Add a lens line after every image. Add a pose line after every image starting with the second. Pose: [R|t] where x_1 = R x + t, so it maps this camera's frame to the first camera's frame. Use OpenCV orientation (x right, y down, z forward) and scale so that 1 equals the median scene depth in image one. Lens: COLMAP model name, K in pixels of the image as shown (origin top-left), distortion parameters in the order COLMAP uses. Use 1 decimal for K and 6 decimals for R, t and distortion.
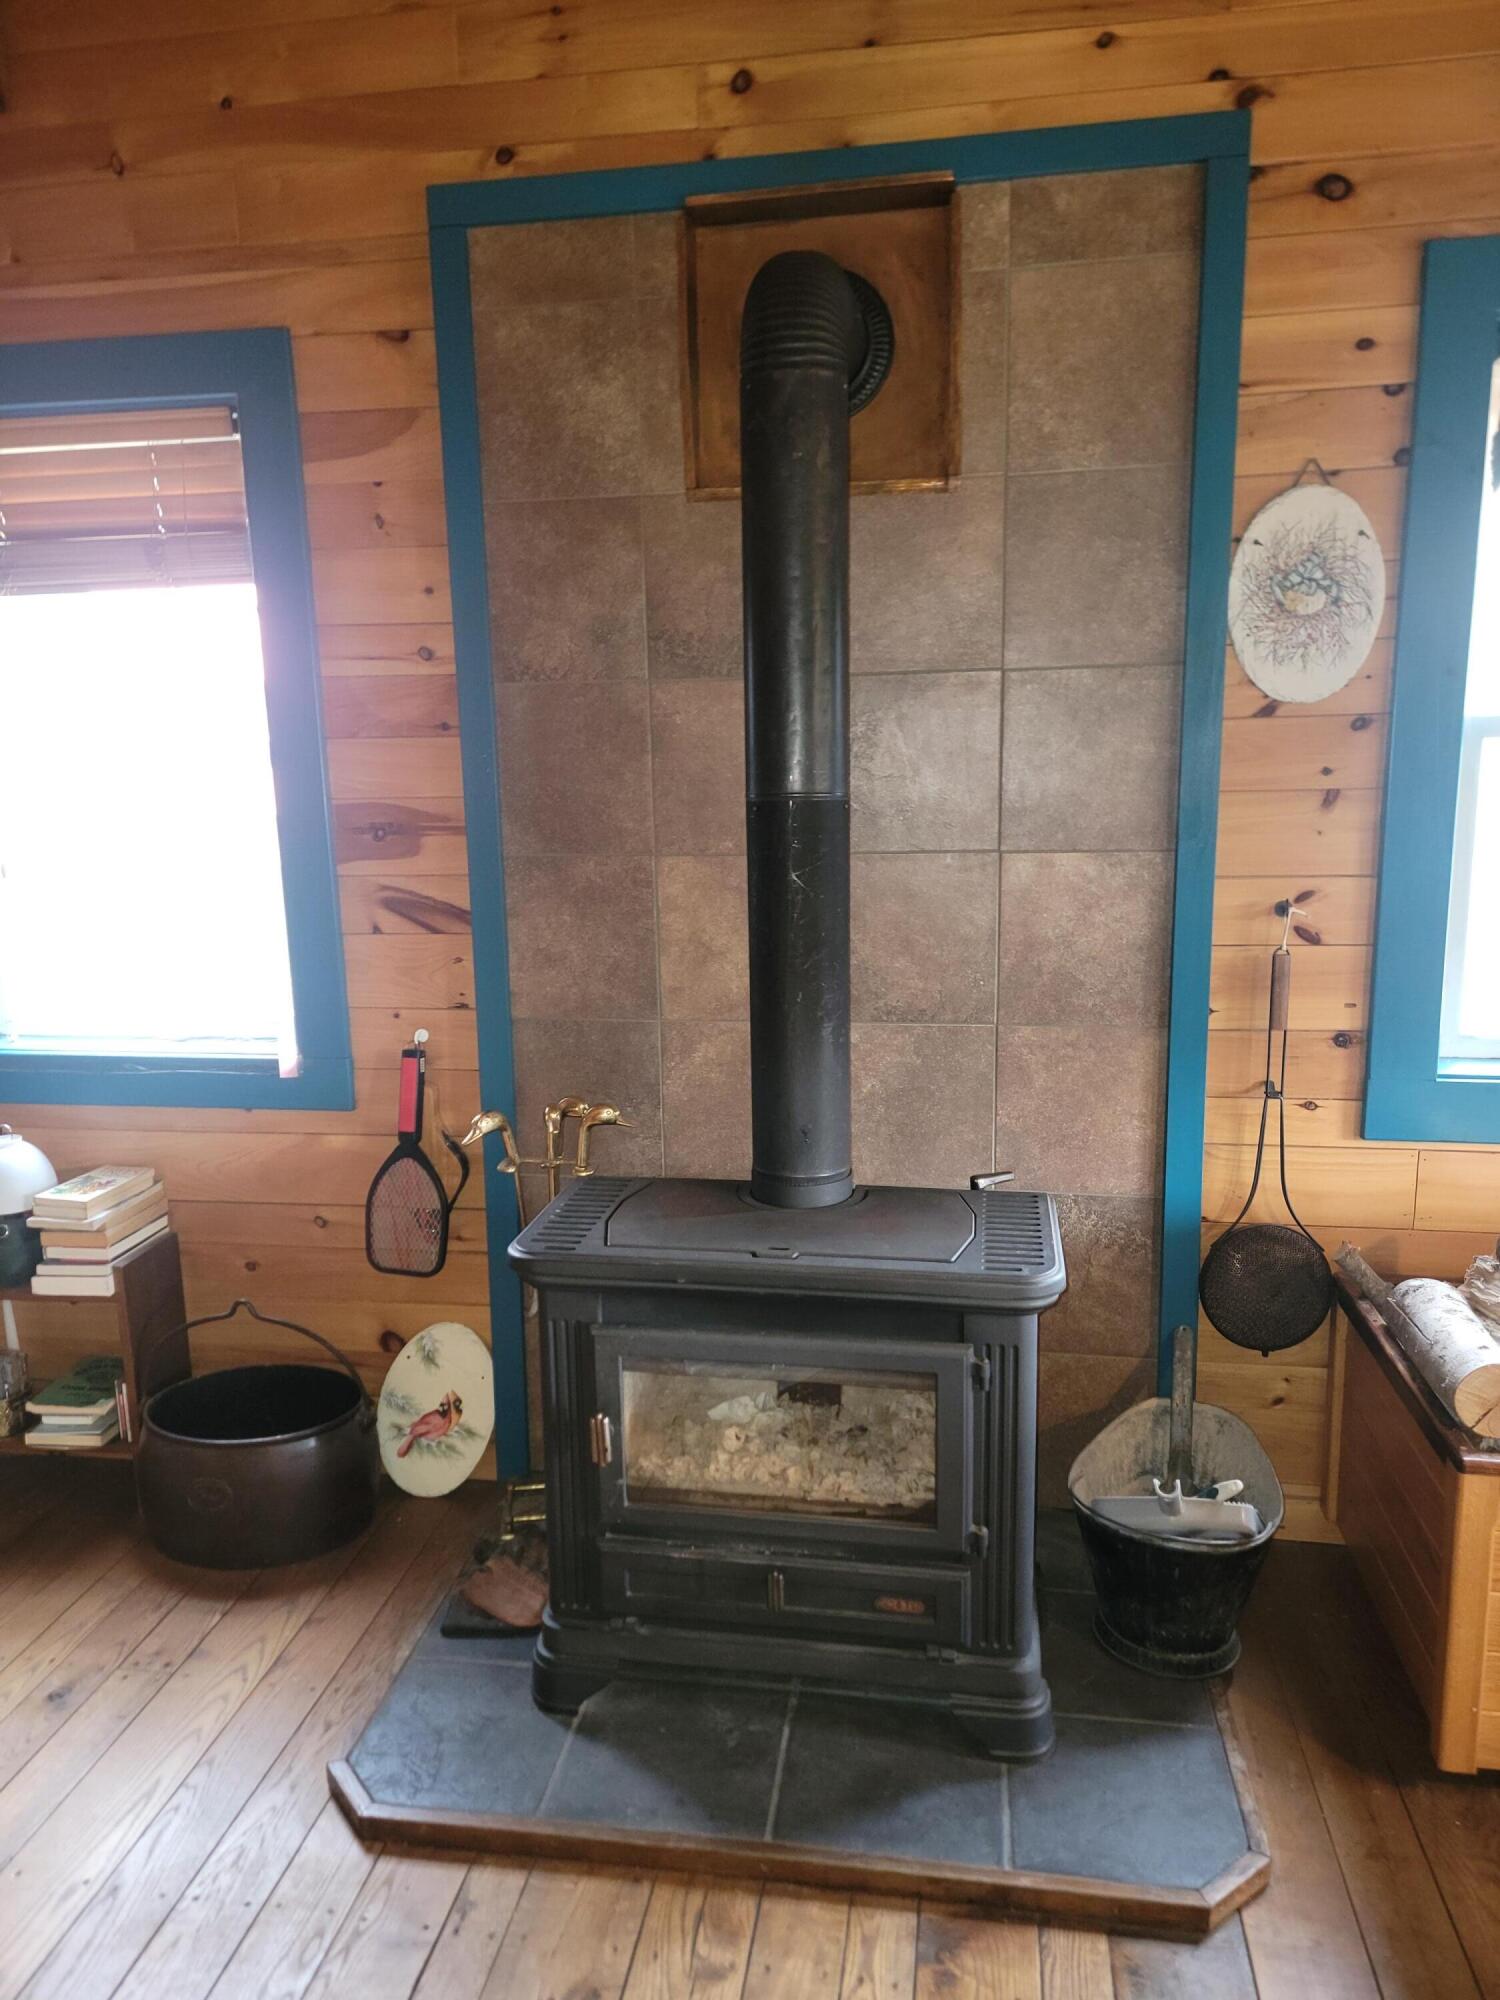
lens RADIAL K [[1415.8, 0, 734.0], [0, 1415.8, 1008.9], [0, 0, 1]] dist [0.051228, -0.049319]
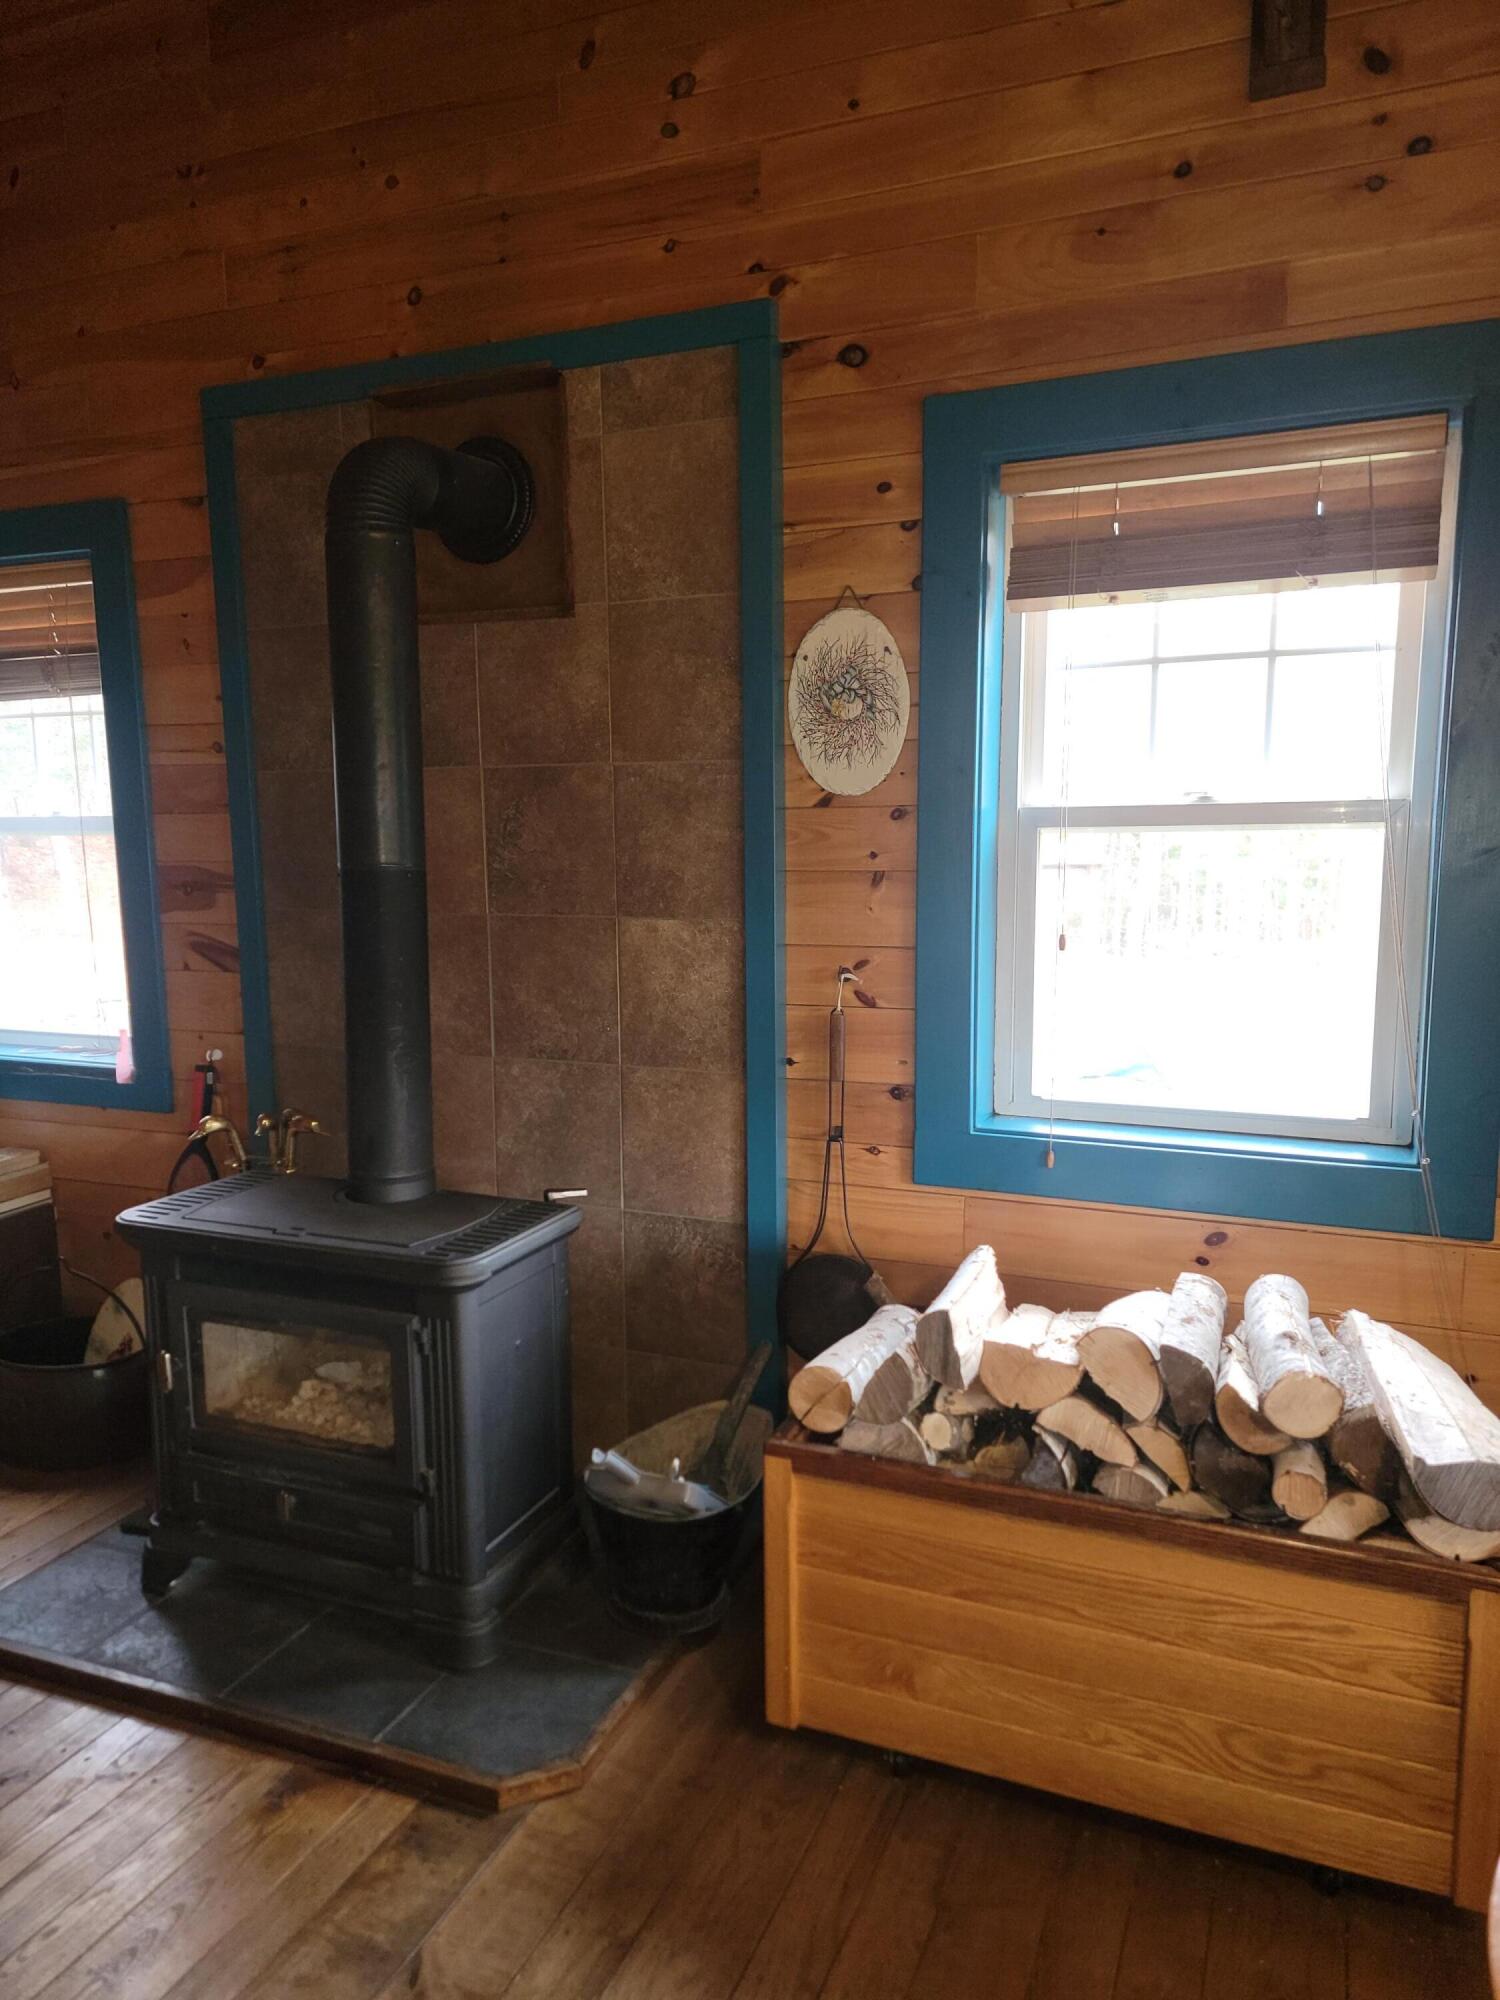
lens RADIAL K [[1415.8, 0, 765.9], [0, 1415.8, 1015.0], [0, 0, 1]] dist [0.051228, -0.049319]
pose [[0.974359, 0.040752, -0.221276, 0.582739], [-0.049290, 0.998233, -0.033200, 0.002555], [0.219532, 0.043255, 0.974646, -0.113050]]
